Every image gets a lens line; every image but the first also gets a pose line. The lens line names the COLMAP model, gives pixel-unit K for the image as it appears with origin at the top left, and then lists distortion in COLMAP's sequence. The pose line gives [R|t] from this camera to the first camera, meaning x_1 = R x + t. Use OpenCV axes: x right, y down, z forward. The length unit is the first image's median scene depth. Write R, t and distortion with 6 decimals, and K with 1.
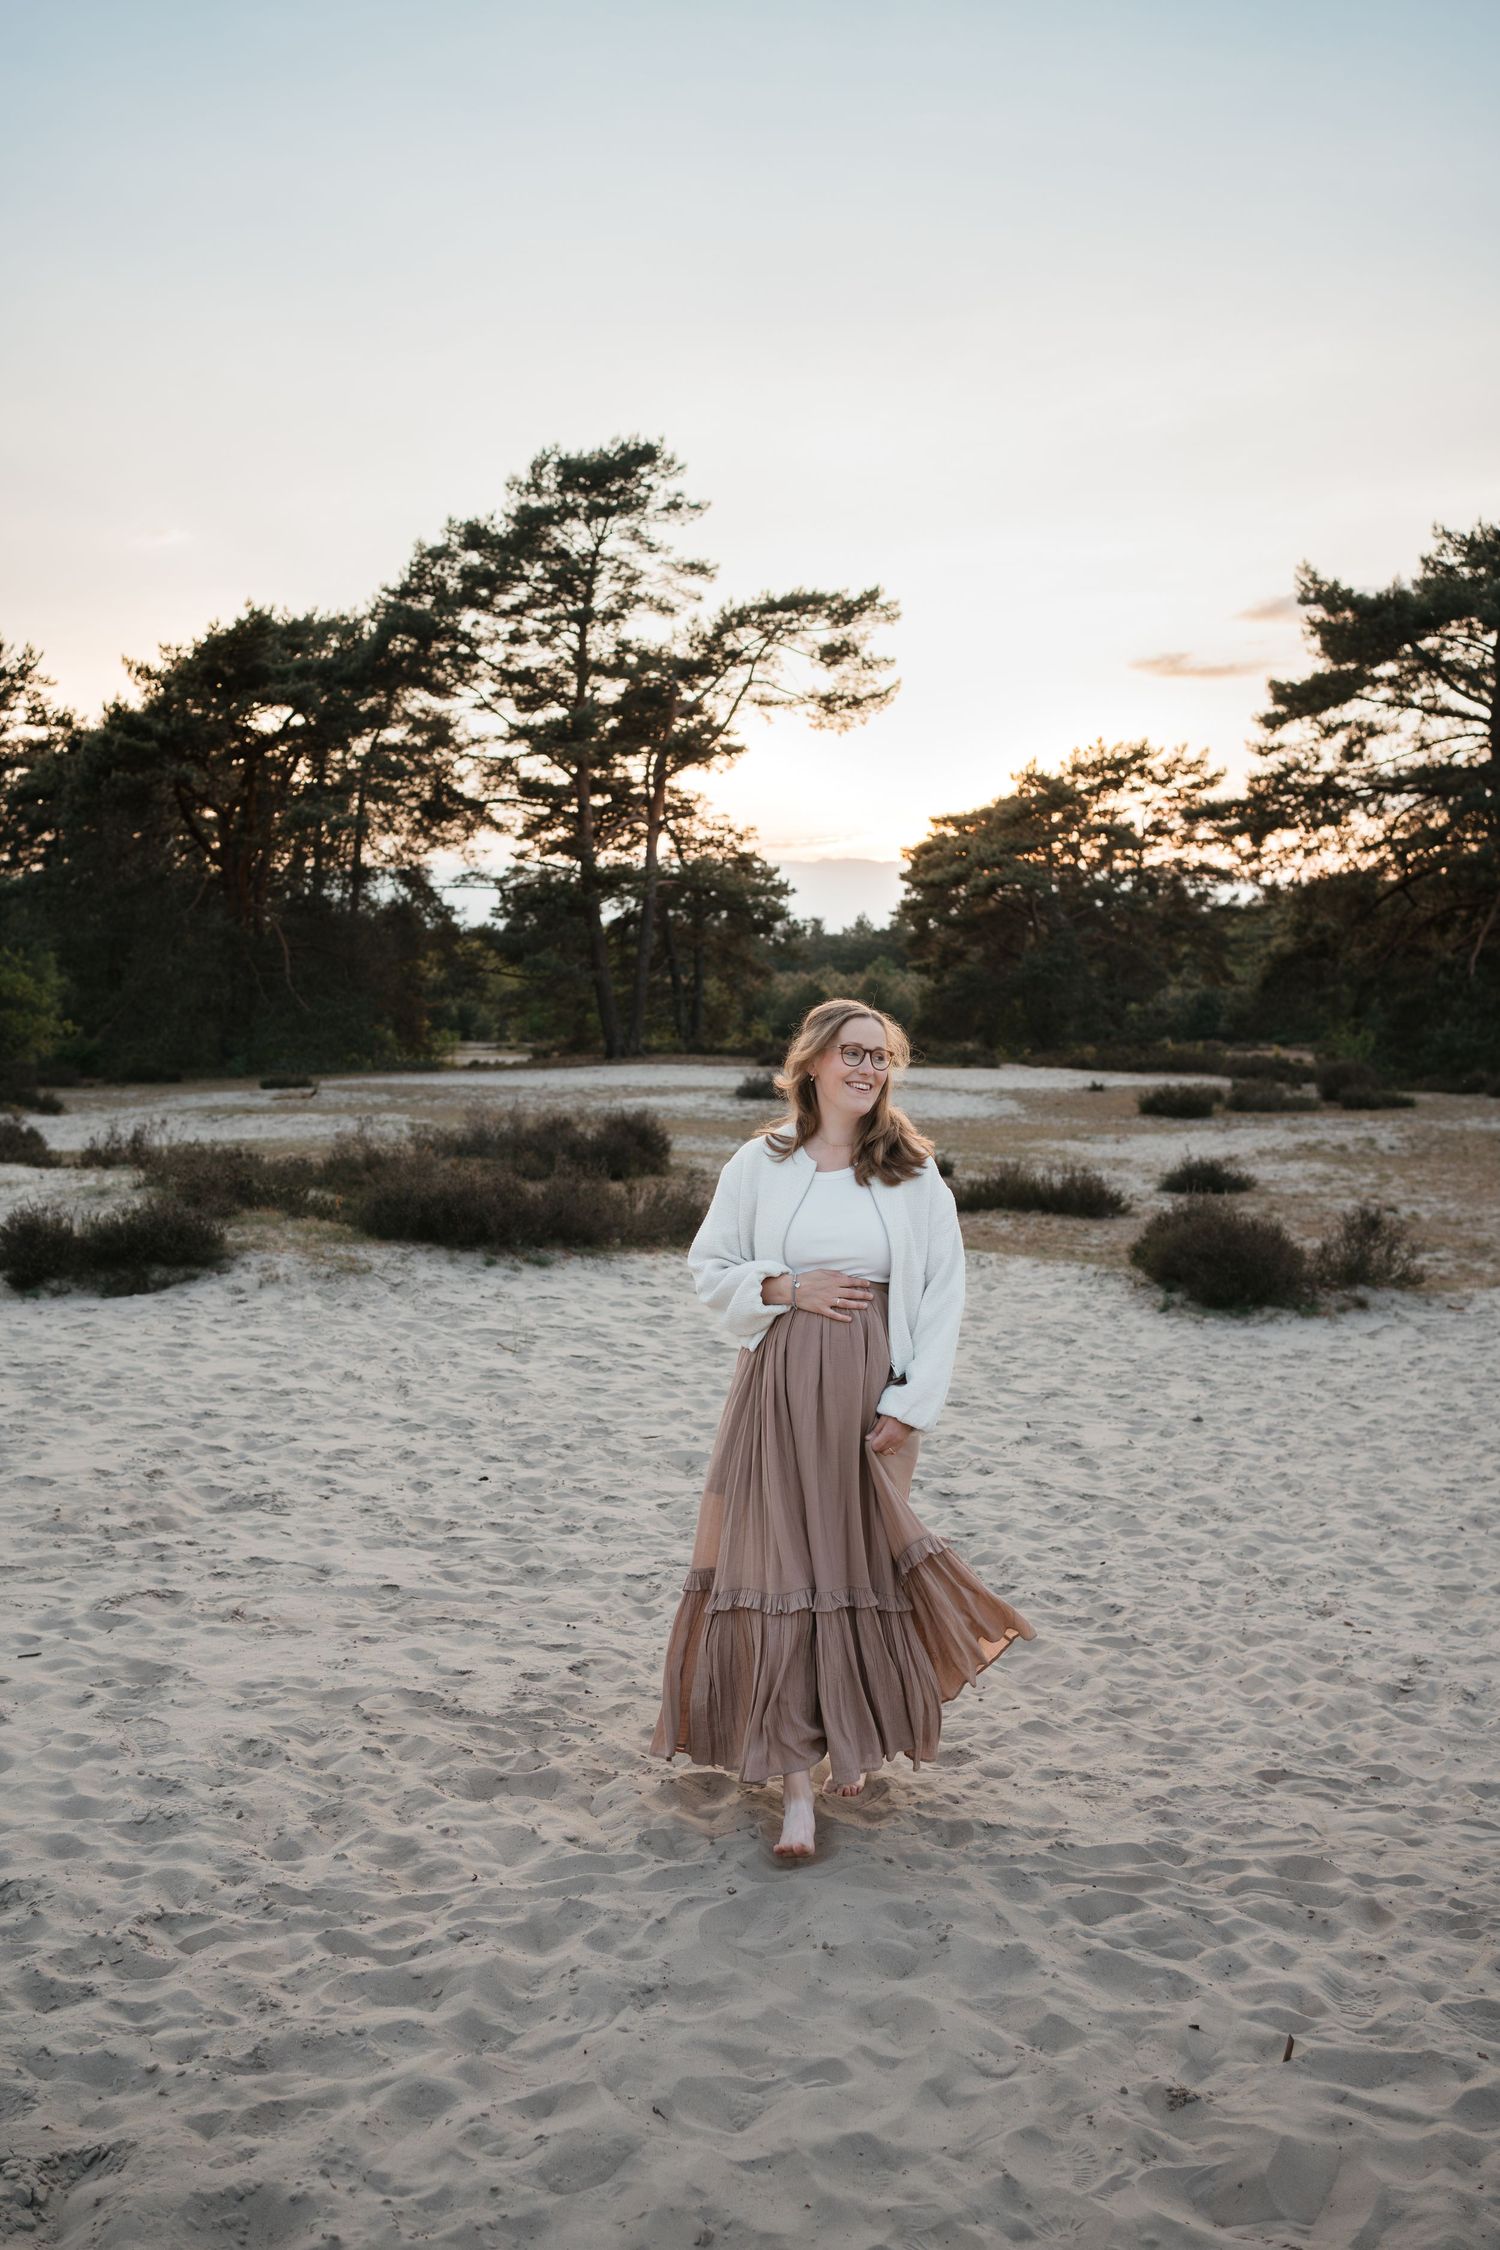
lens RADIAL K [[2280.2, 0, 750.0], [0, 2280.2, 1125.0], [0, 0, 1]] dist [-0.001041, 0.002237]
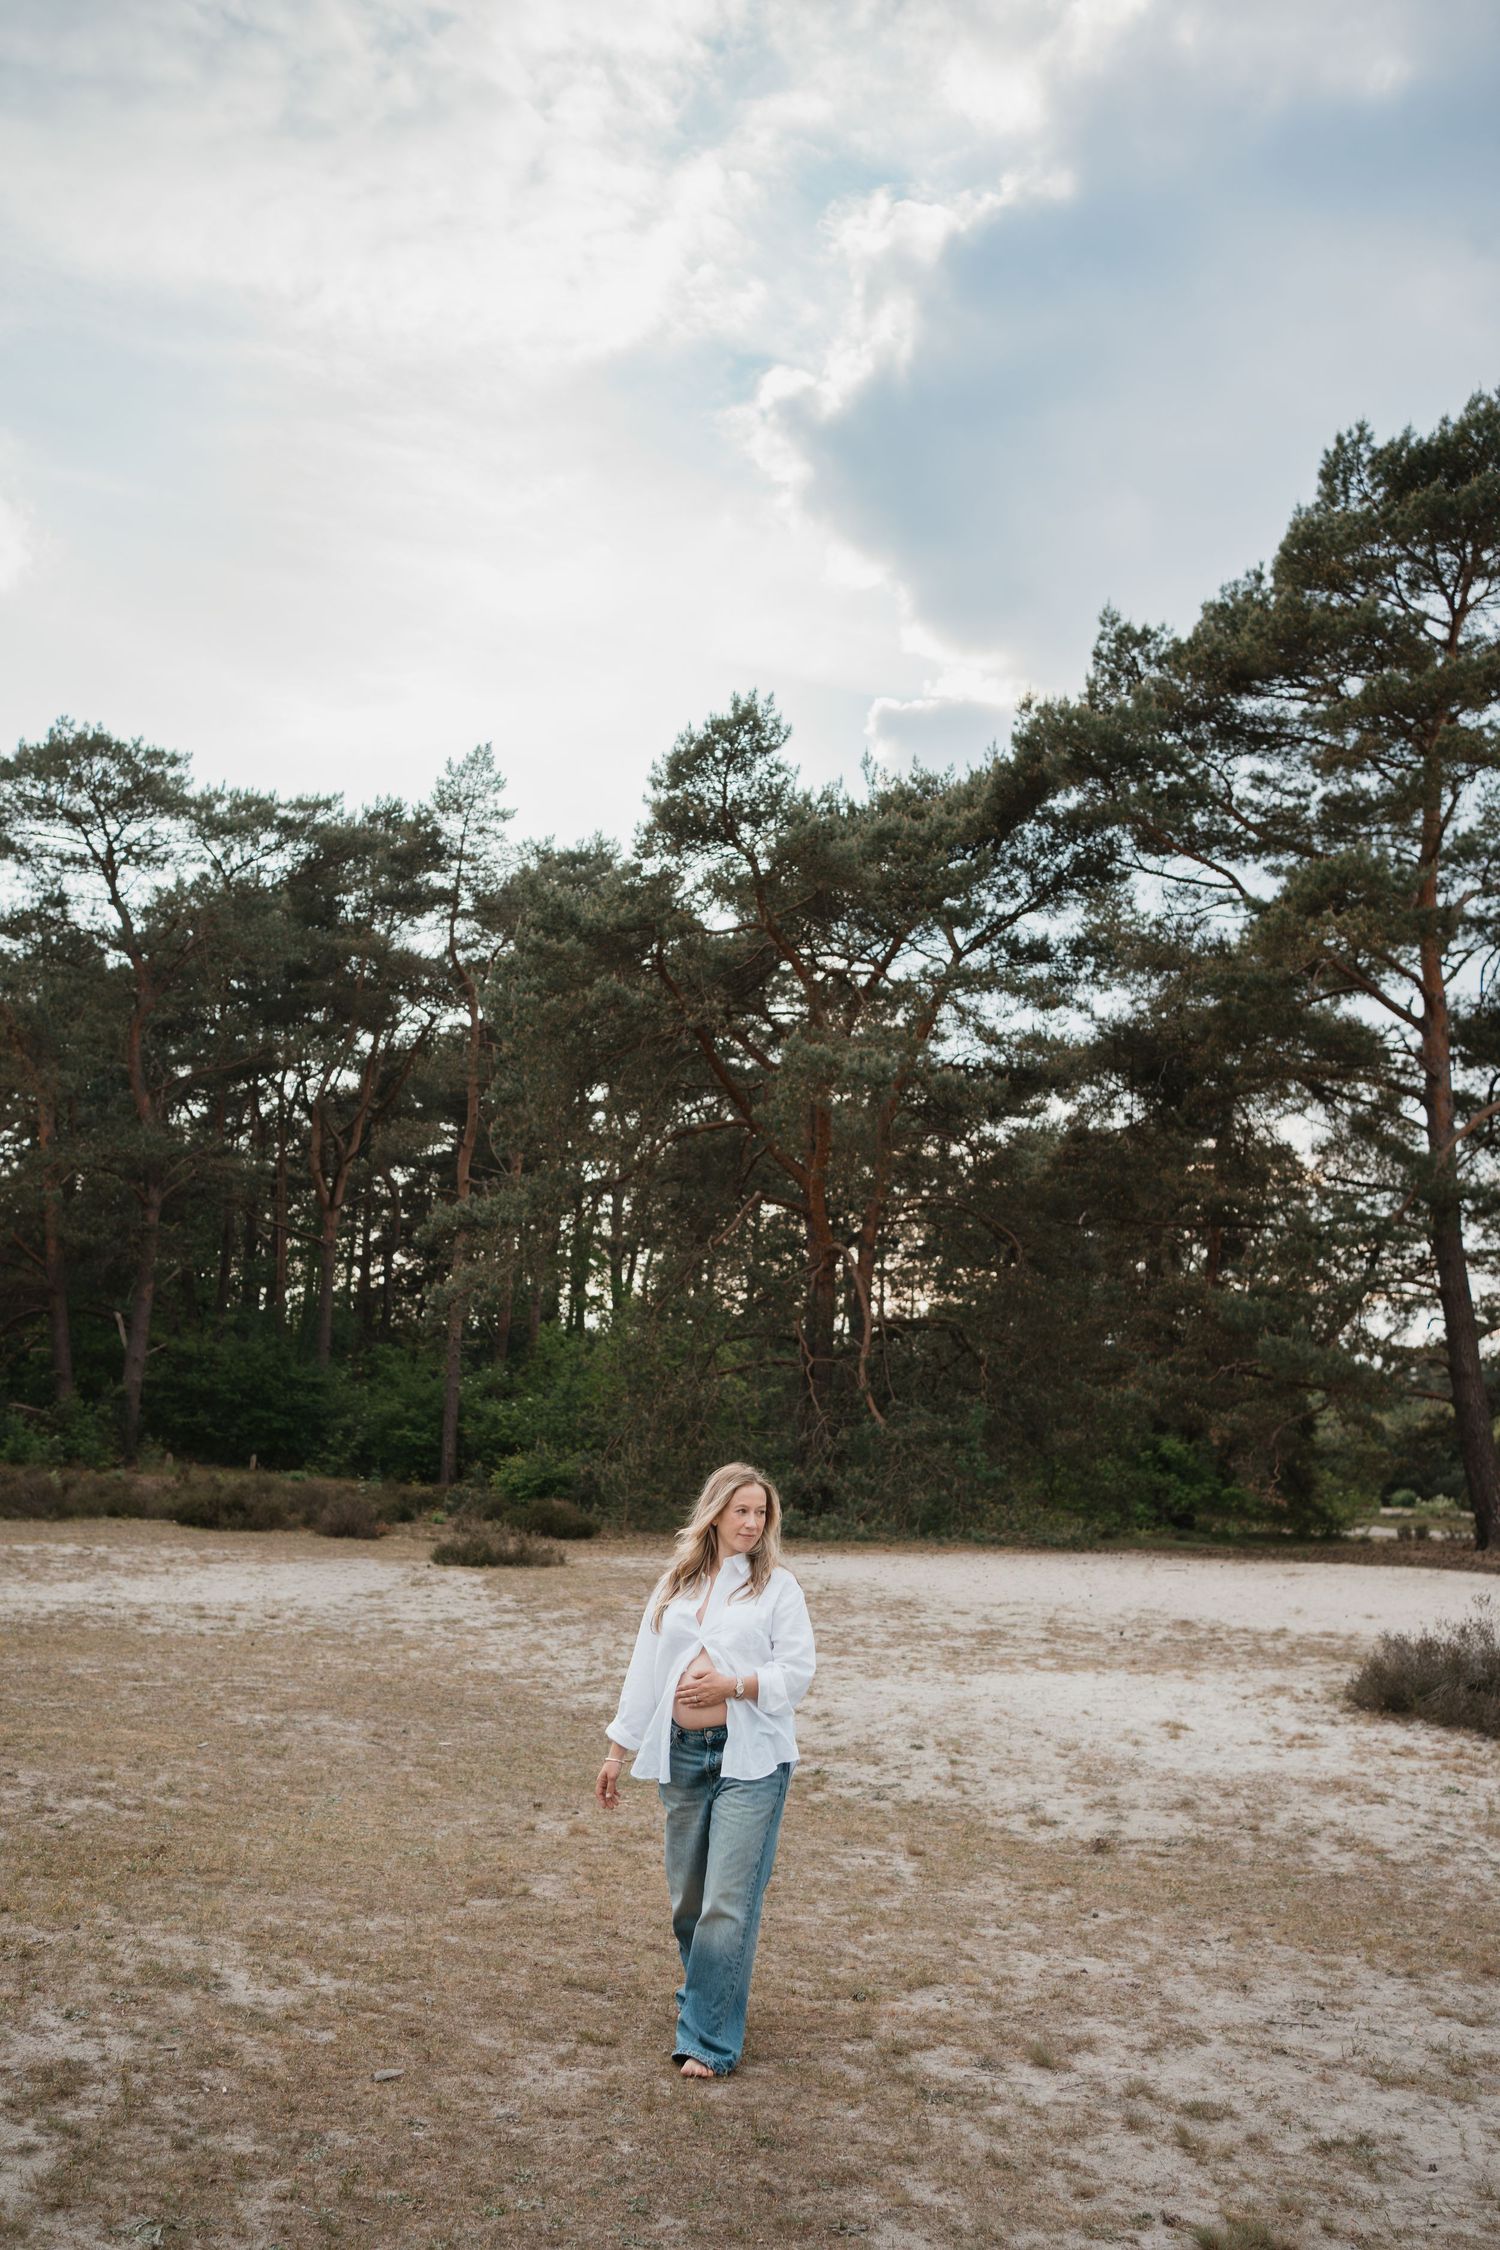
lens RADIAL K [[2286.1, 0, 750.0], [0, 2286.1, 1125.0], [0, 0, 1]] dist [0.003911, 0.003502]
pose [[0.875345, -0.020536, -0.483062, 0.049571], [-0.075965, 0.980848, -0.179352, -0.018859], [0.477494, 0.193691, 0.857020, 0.476157]]
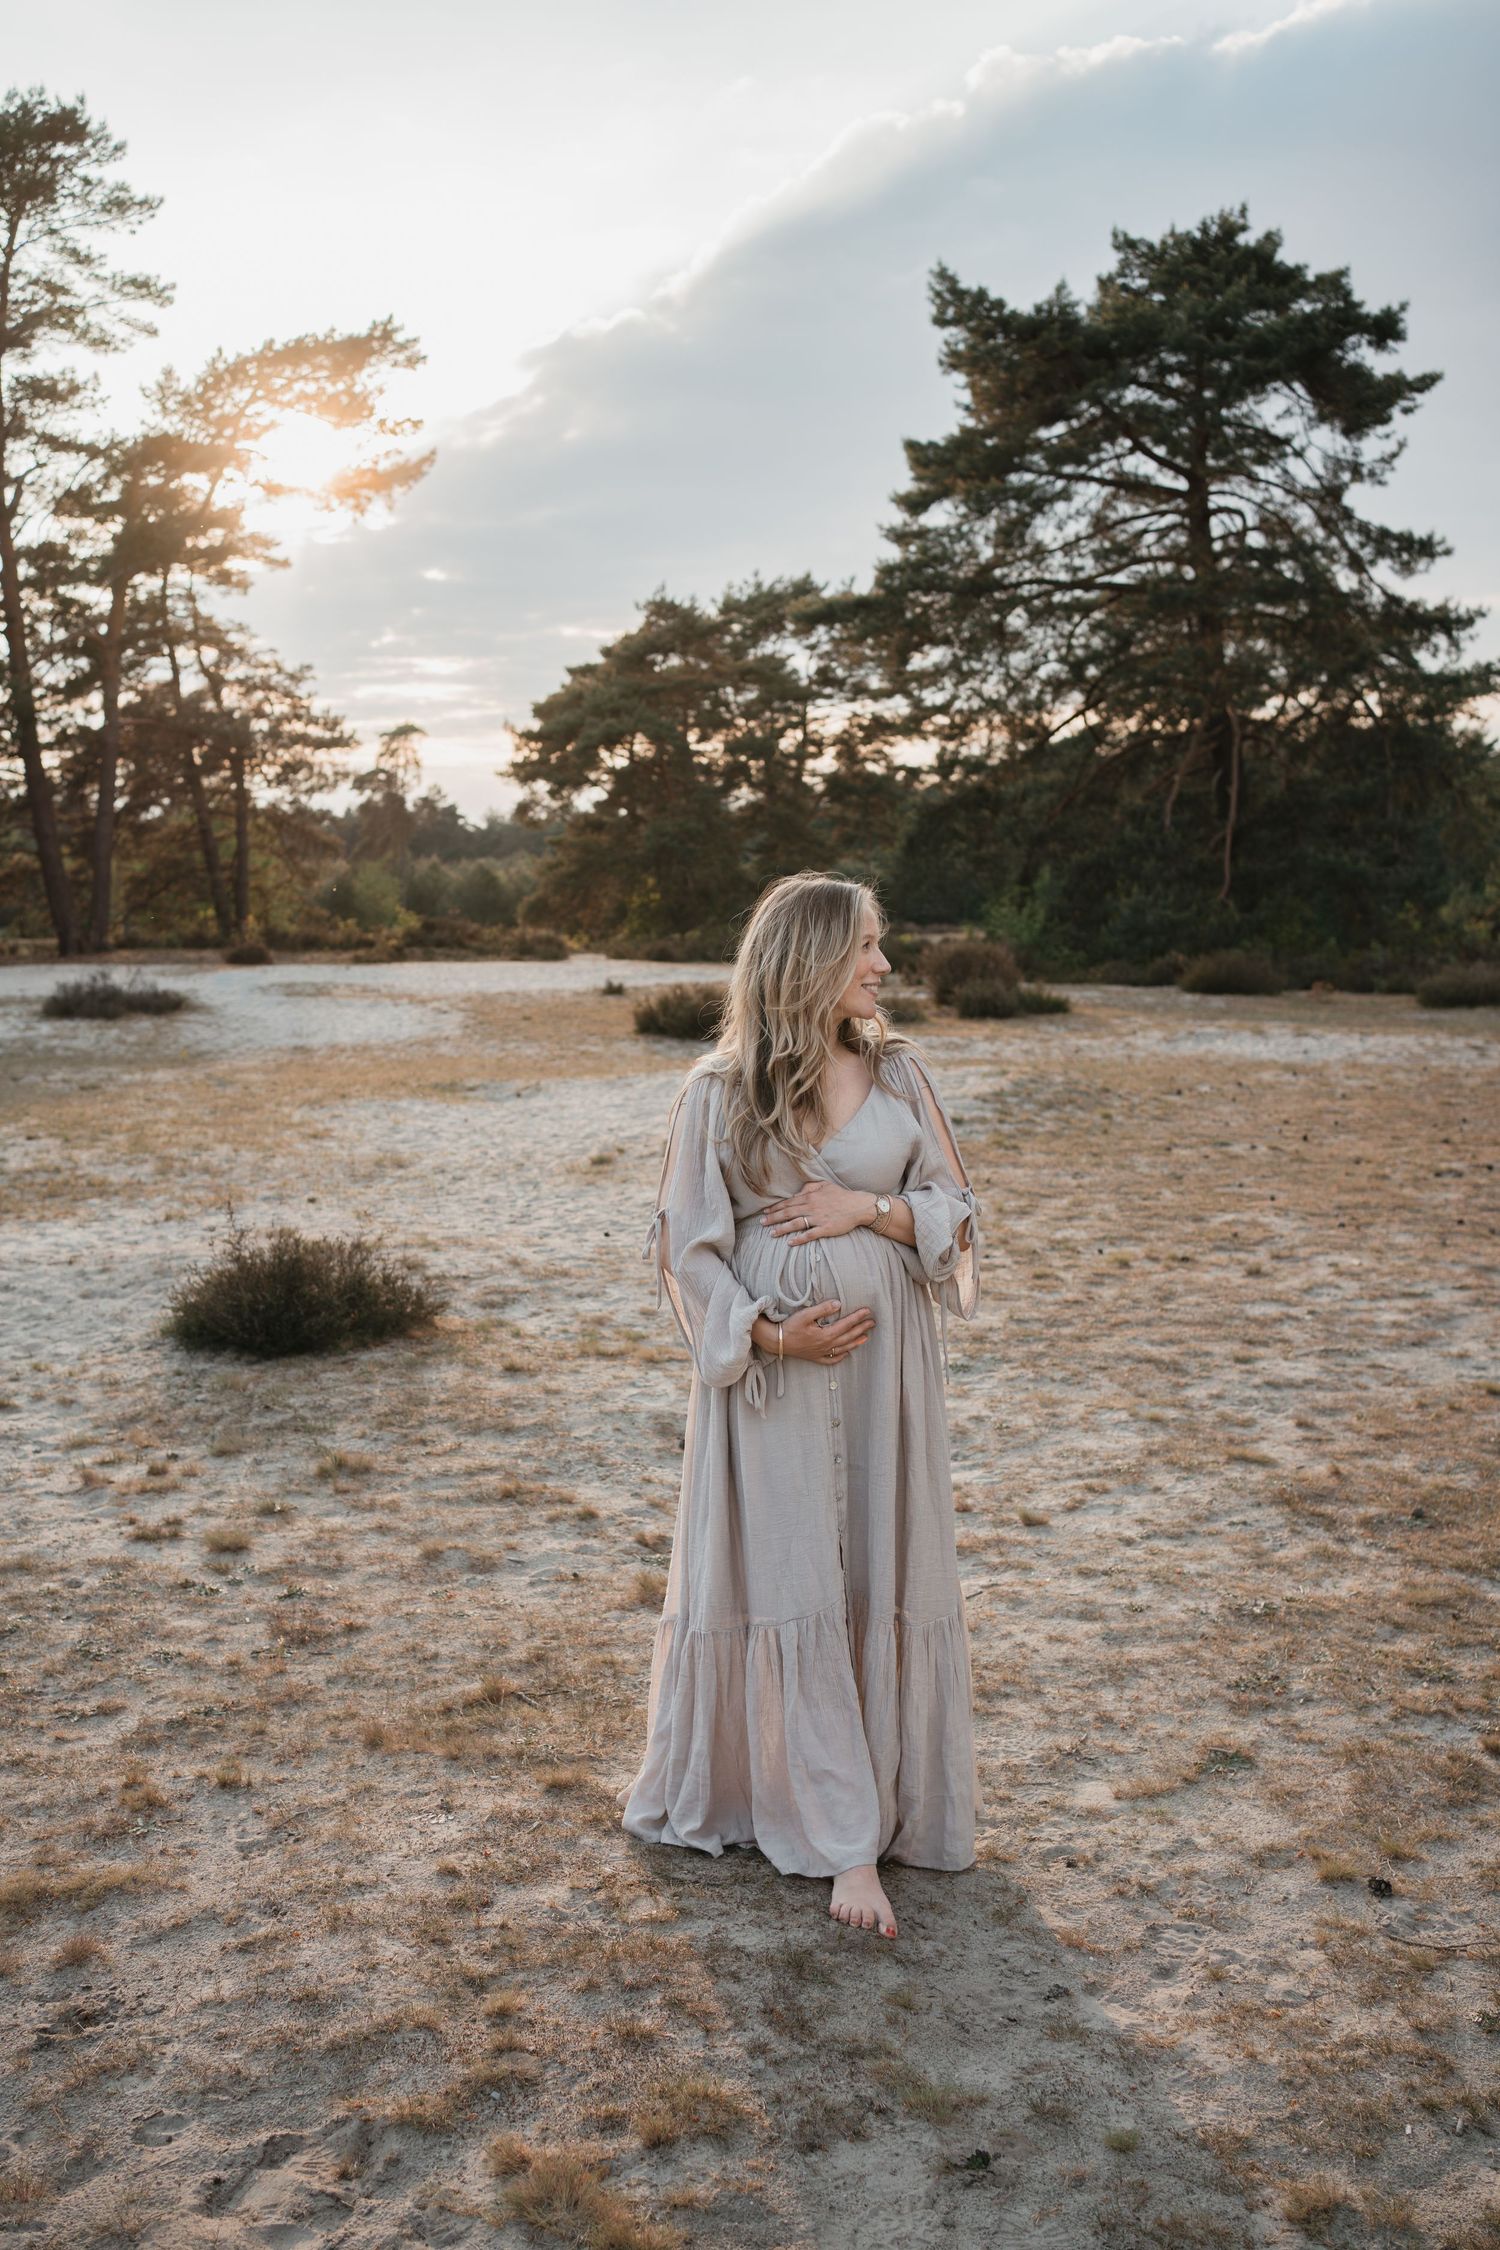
lens RADIAL K [[2280.4, 0, 750.0], [0, 2280.4, 1125.0], [0, 0, 1]] dist [-0.023404, 0.179045]
pose [[0.993219, -0.025613, 0.113403, 0.081175], [0.020132, 0.998585, 0.049218, -0.006167], [-0.114503, -0.046601, 0.992329, 0.232858]]
